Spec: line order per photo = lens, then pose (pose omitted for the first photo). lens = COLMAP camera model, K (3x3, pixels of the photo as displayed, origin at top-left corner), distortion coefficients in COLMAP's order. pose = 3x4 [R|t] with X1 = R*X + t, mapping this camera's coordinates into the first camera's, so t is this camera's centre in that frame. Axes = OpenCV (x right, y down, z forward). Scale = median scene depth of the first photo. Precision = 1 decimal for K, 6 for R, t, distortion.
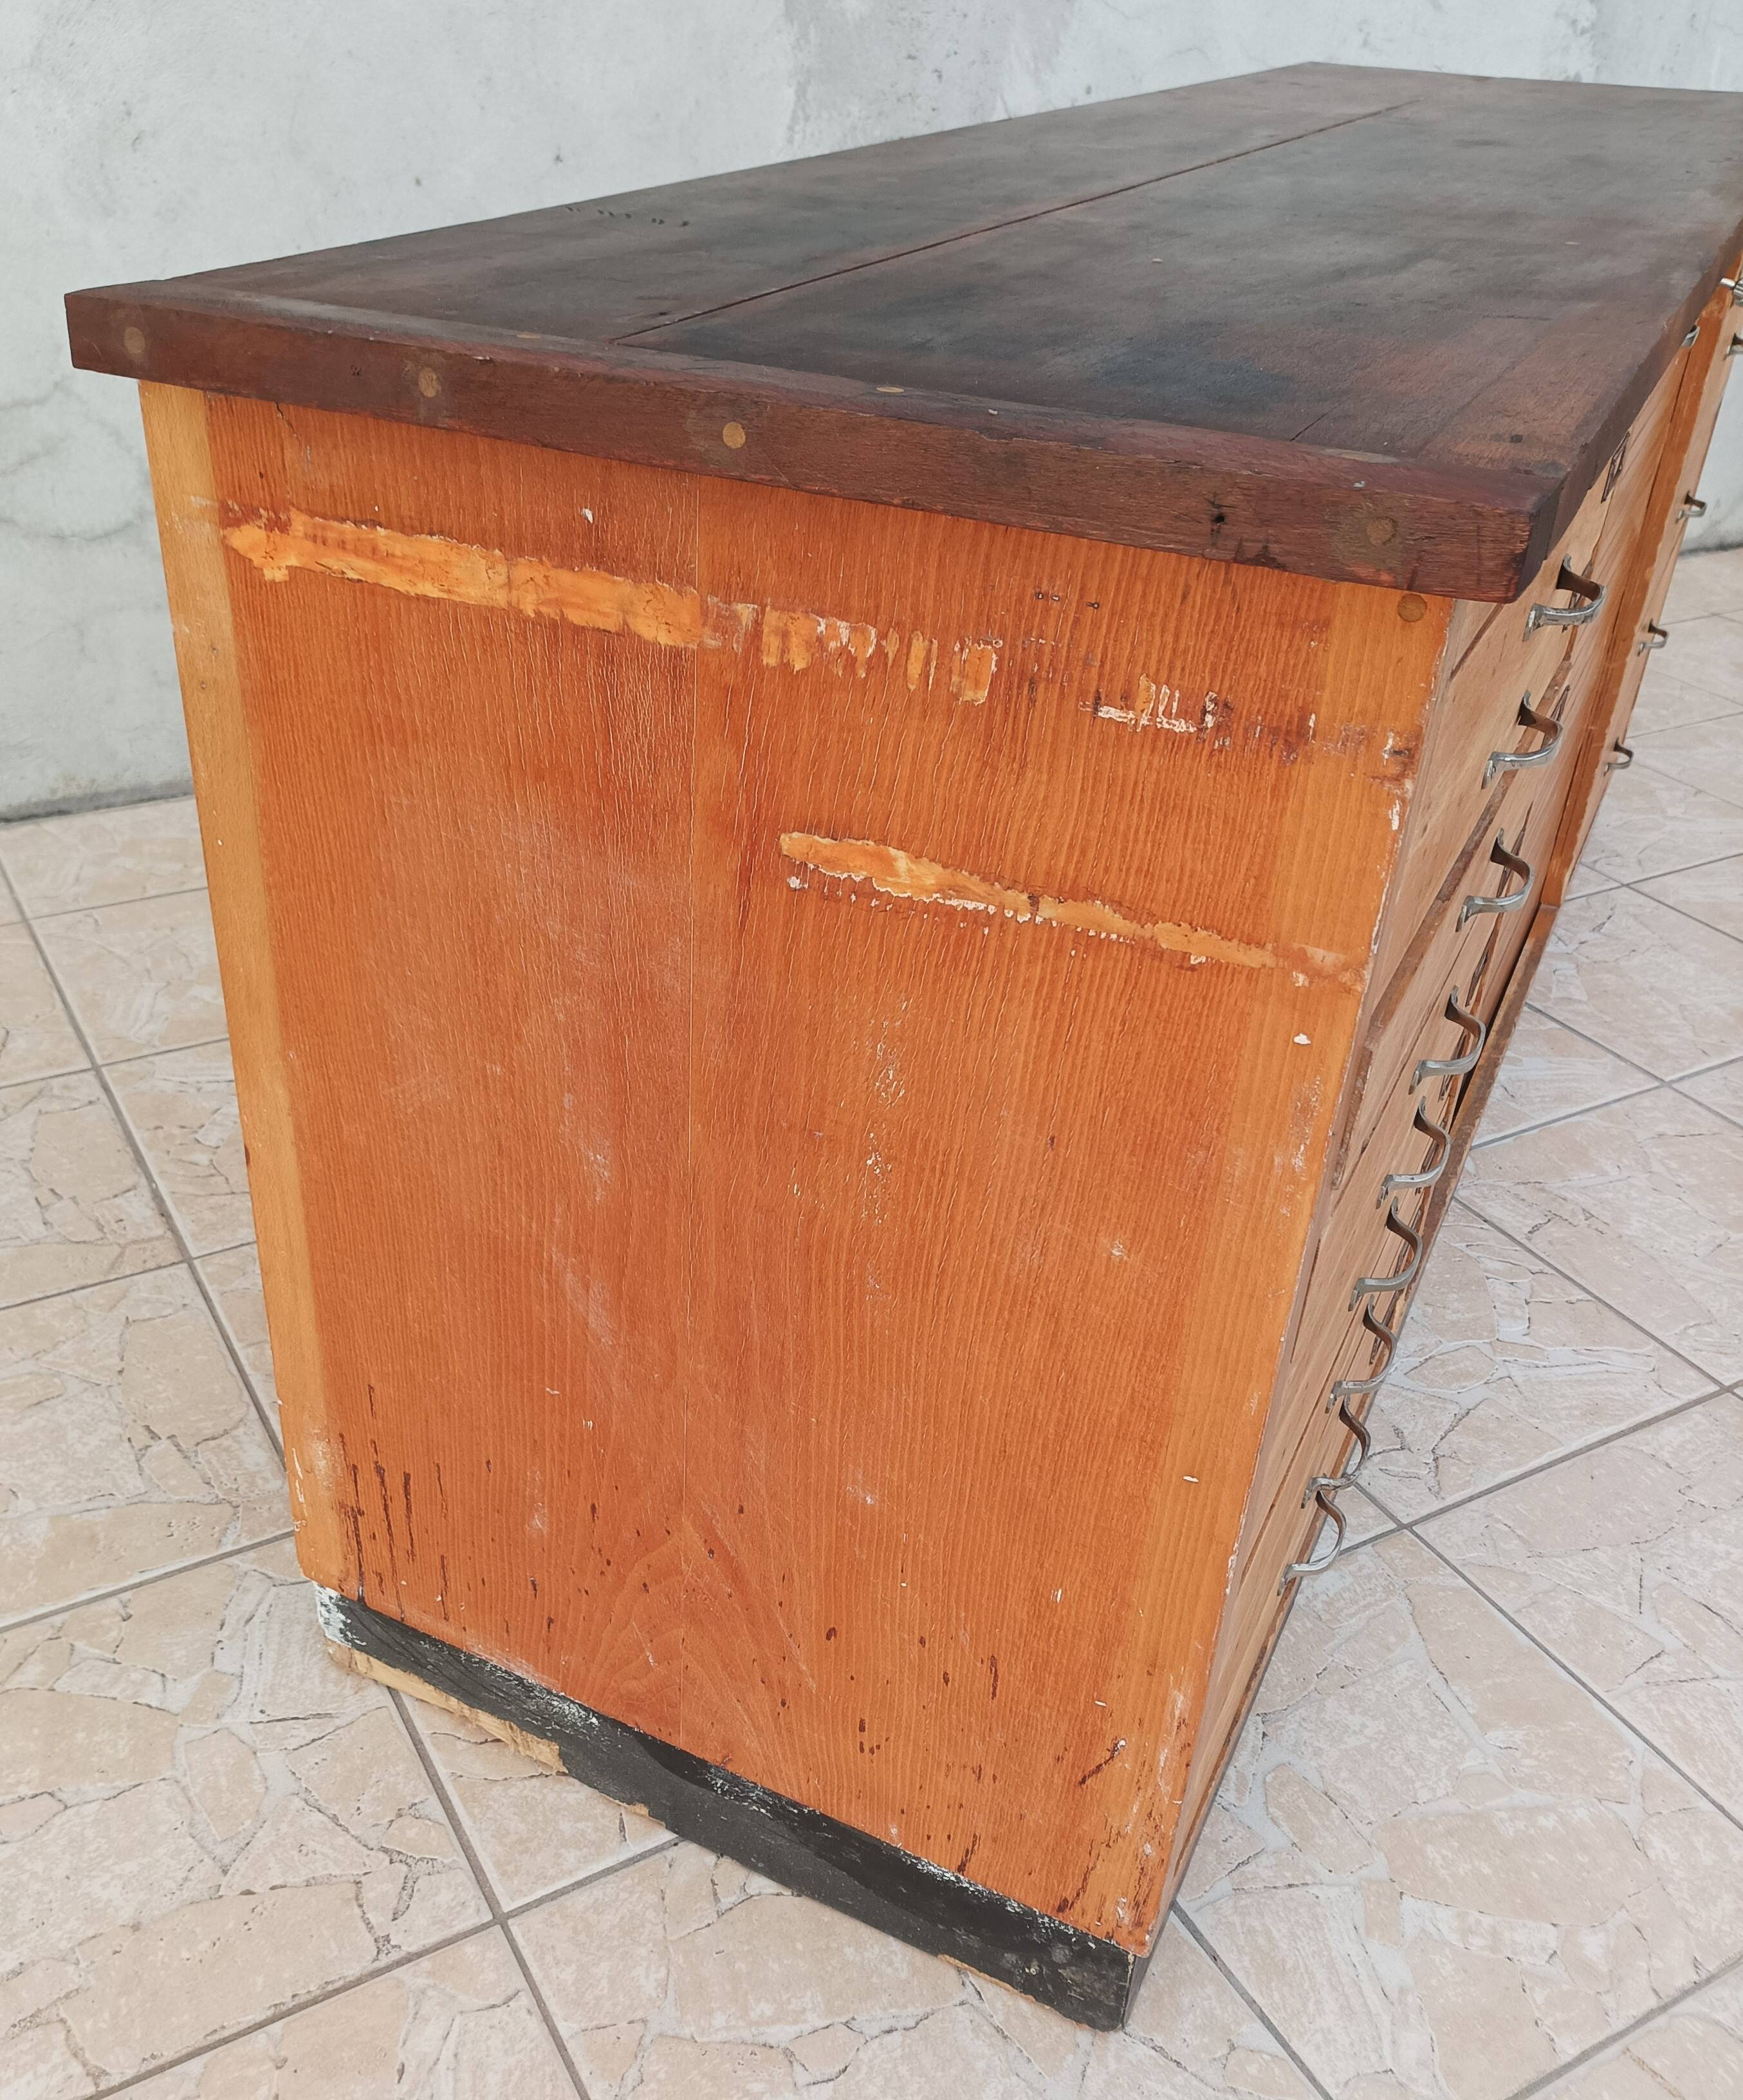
lens RADIAL K [[1733.1, 0, 869.3], [0, 1733.1, 932.6], [0, 0, 1]] dist [0.021276, -0.009160]
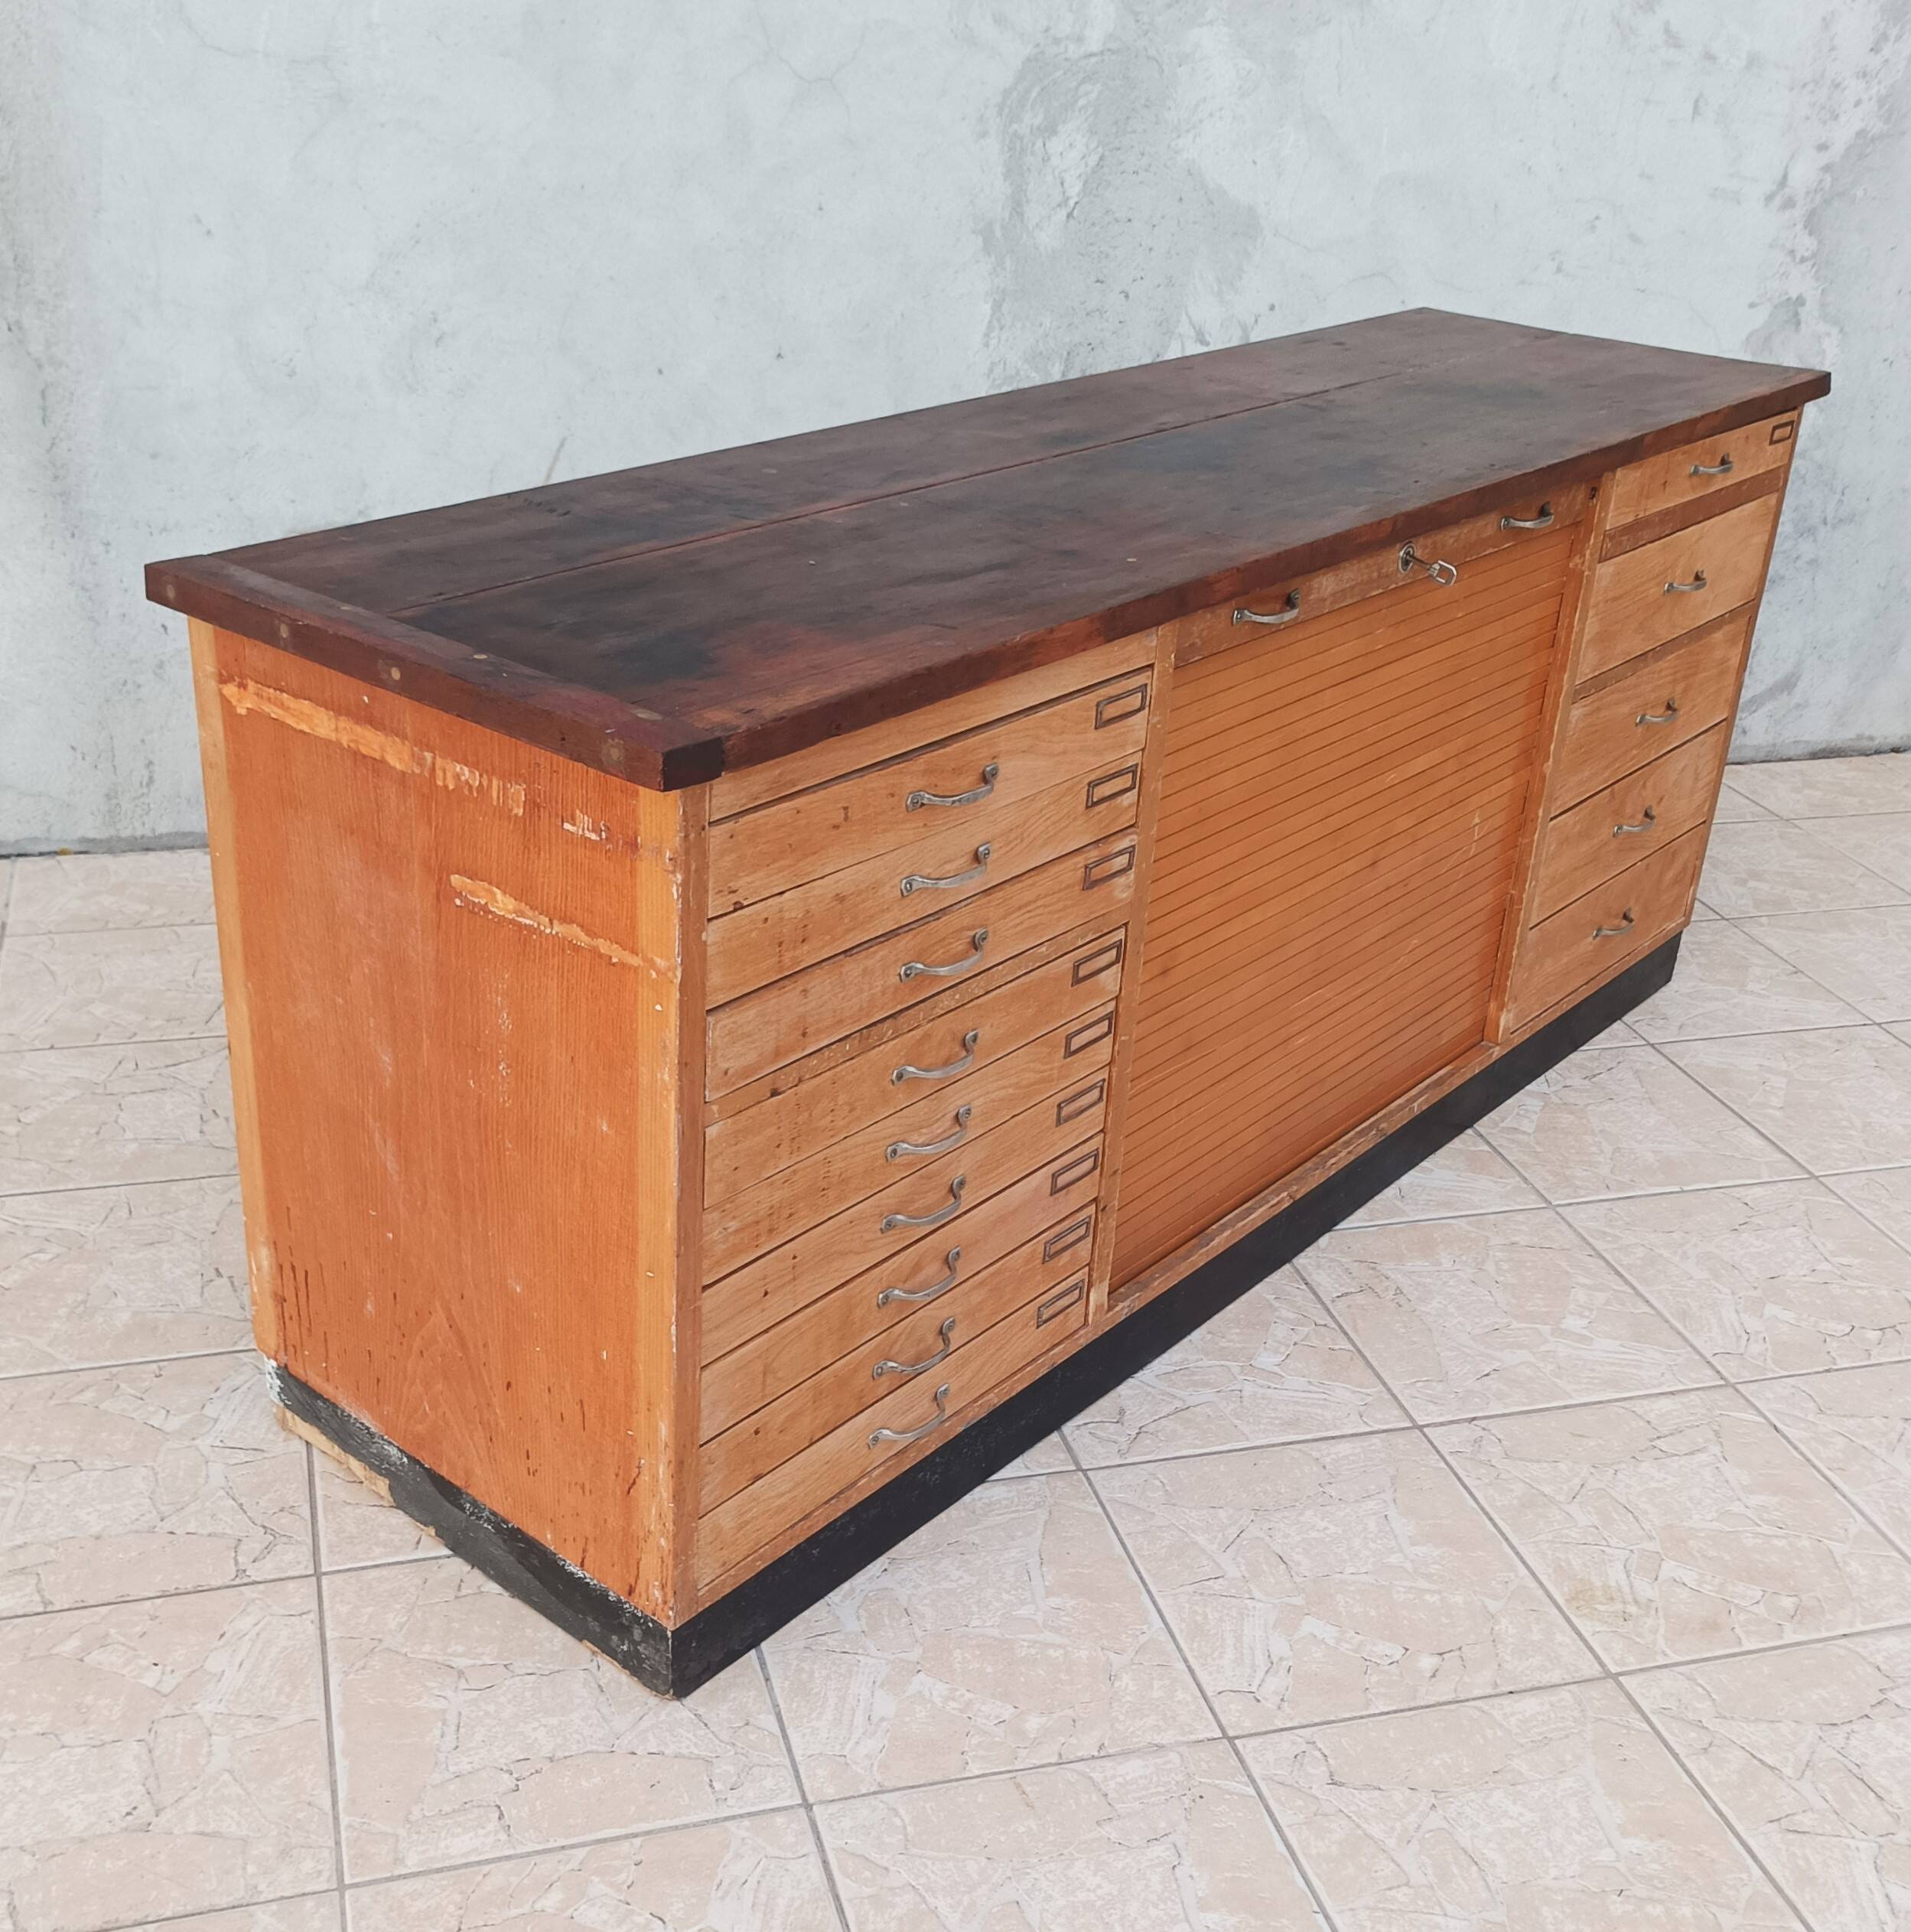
lens RADIAL K [[2259.0, 0, 1292.3], [0, 2259.0, 840.2], [0, 0, 1]] dist [0.032442, -0.013917]
pose [[0.981786, 0.096670, -0.163556, 0.938147], [-0.114597, 0.987957, -0.103964, 0.042210], [0.151536, 0.120814, 0.981041, -0.953709]]
